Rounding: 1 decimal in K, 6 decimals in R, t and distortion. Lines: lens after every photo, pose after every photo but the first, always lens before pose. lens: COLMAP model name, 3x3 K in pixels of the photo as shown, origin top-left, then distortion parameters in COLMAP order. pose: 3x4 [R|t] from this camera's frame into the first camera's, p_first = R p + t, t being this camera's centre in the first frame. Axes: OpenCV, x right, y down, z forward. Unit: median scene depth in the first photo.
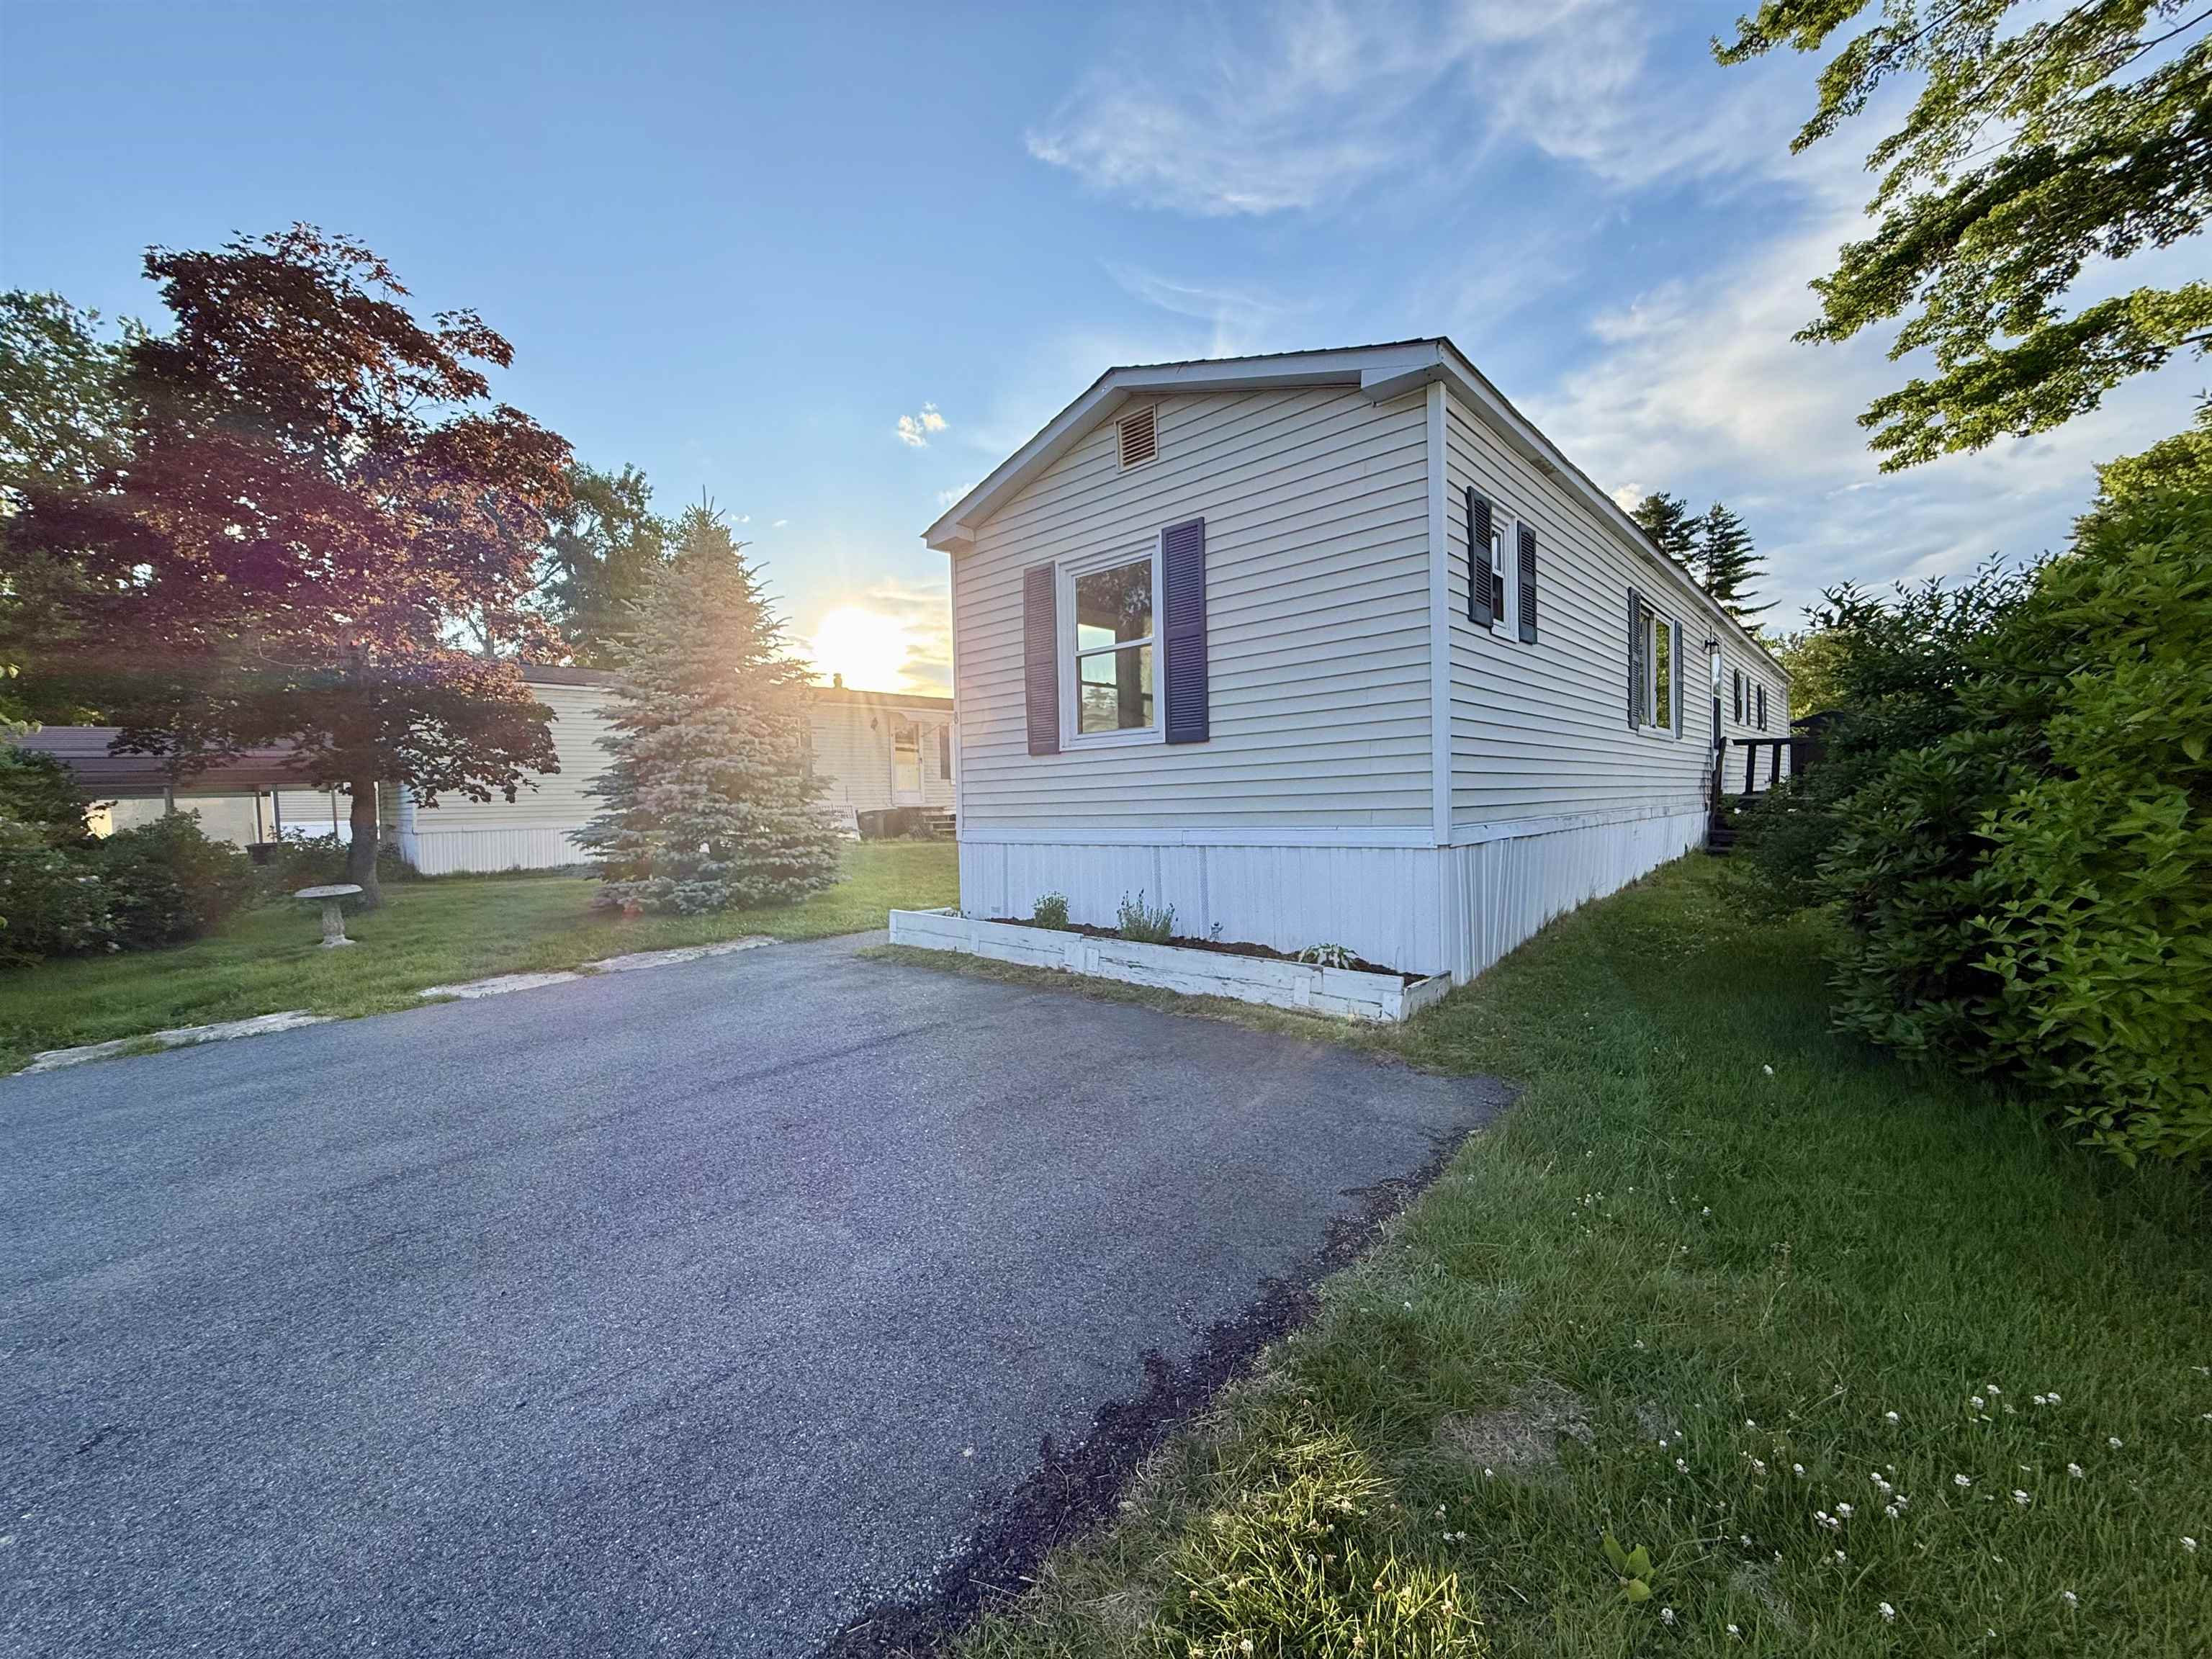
lens RADIAL K [[878.5, 0, 1114.6], [0, 878.5, 824.4], [0, 0, 1]] dist [0.000830, -0.000498]
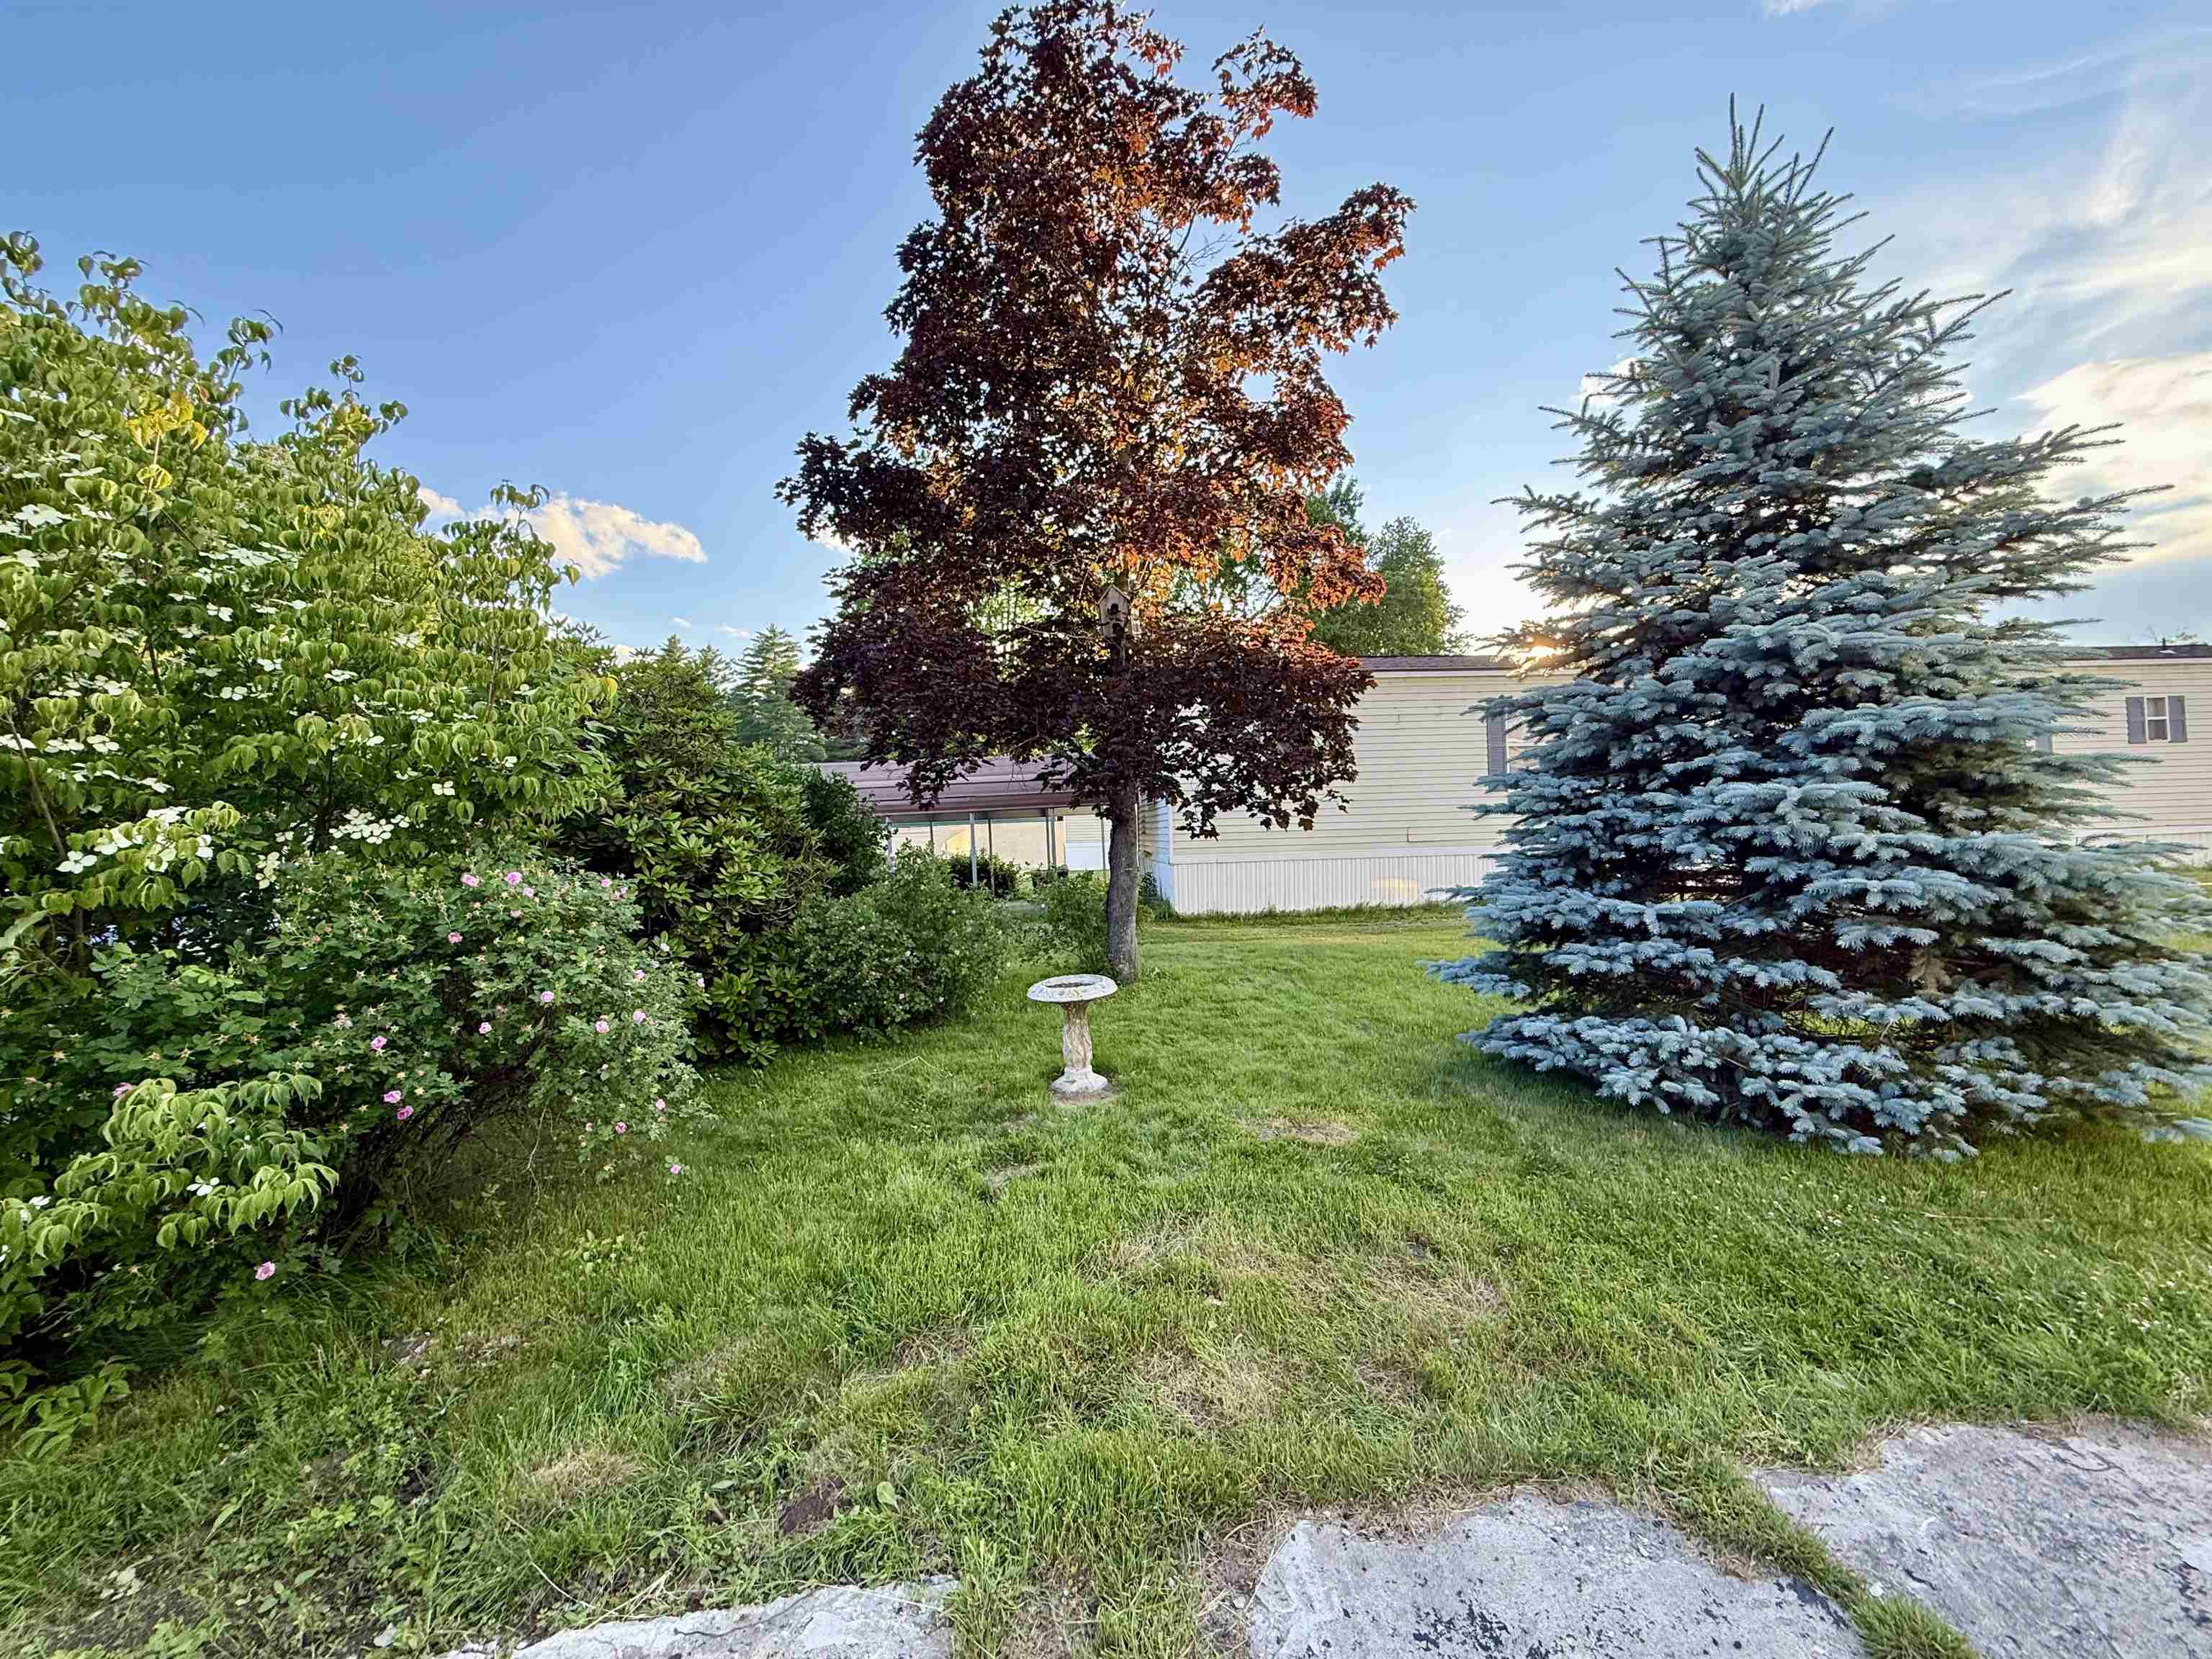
lens RADIAL K [[878.5, 0, 1105.1], [0, 878.5, 829.3], [0, 0, 1]] dist [0.000830, -0.000498]
pose [[0.743271, -0.001385, -0.668990, -0.408016], [-0.012540, 0.999793, -0.016002, -0.014054], [0.668873, 0.020282, 0.743100, 0.483007]]
